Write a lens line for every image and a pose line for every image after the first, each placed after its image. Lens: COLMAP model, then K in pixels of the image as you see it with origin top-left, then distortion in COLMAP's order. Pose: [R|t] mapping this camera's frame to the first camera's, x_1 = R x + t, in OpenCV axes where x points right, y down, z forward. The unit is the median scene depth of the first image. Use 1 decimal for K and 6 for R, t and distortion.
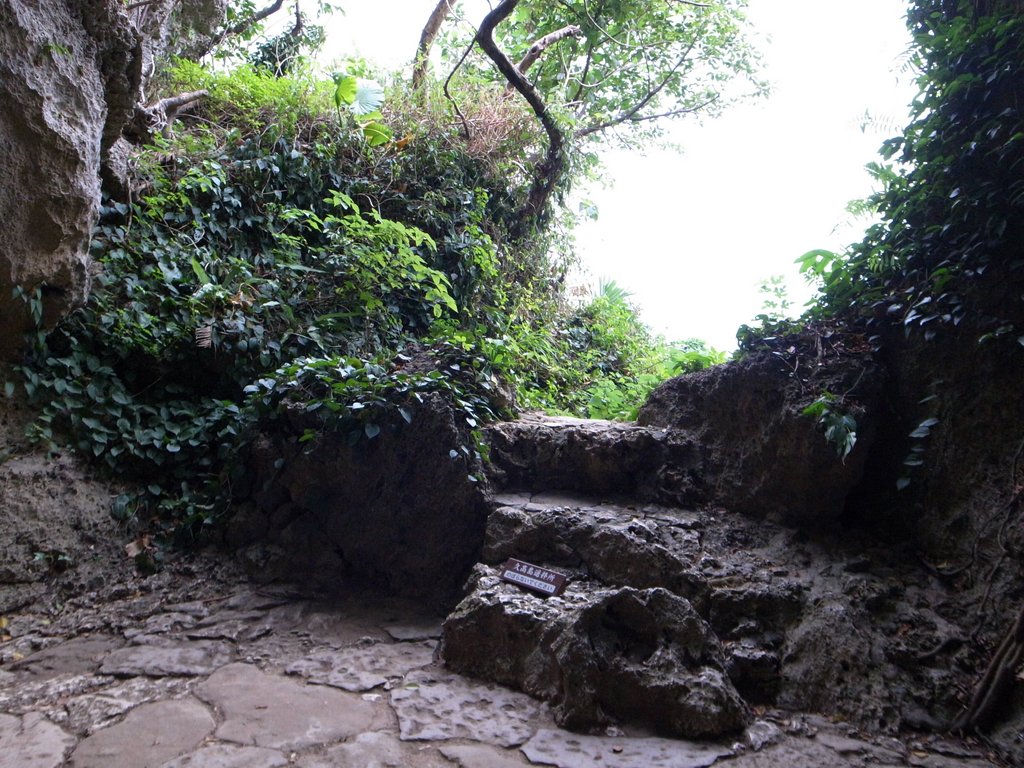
lens RADIAL K [[838.7, 0, 507.1], [0, 838.7, 387.7], [0, 0, 1]] dist [-0.046498, 0.026362]
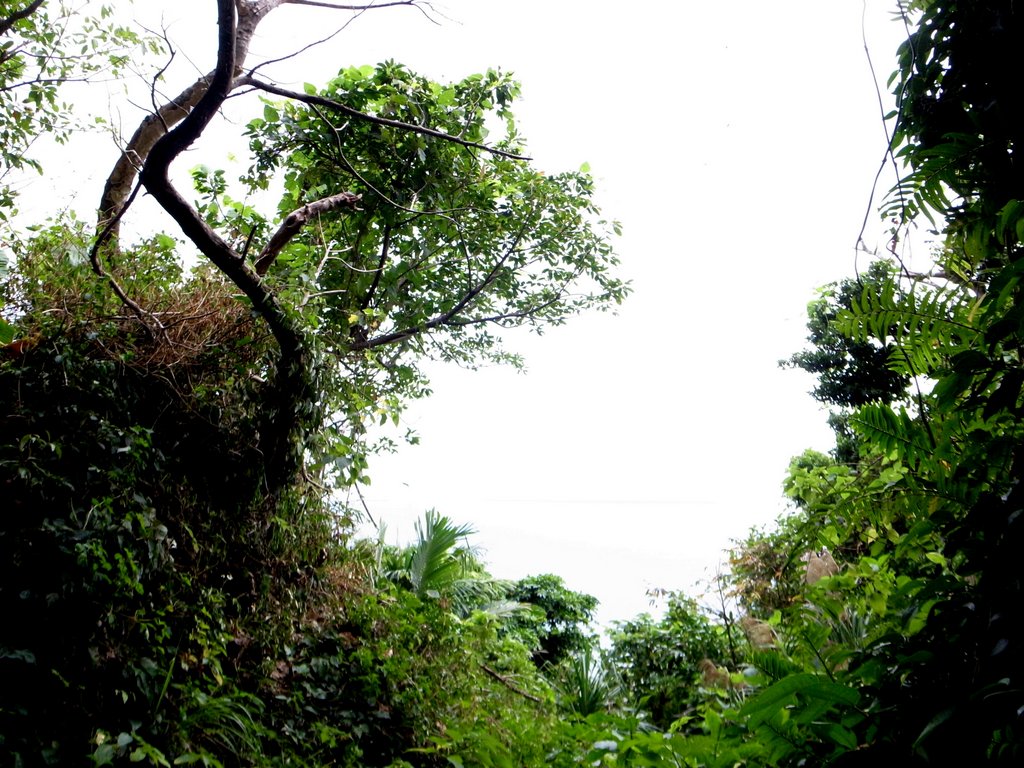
lens RADIAL K [[838.7, 0, 513.0], [0, 838.7, 381.2], [0, 0, 1]] dist [-0.046498, 0.026362]
pose [[0.985923, 0.015194, 0.166506, 0.081229], [0.026381, 0.969251, -0.244654, -0.081485], [-0.165103, 0.245603, 0.955207, 0.270750]]
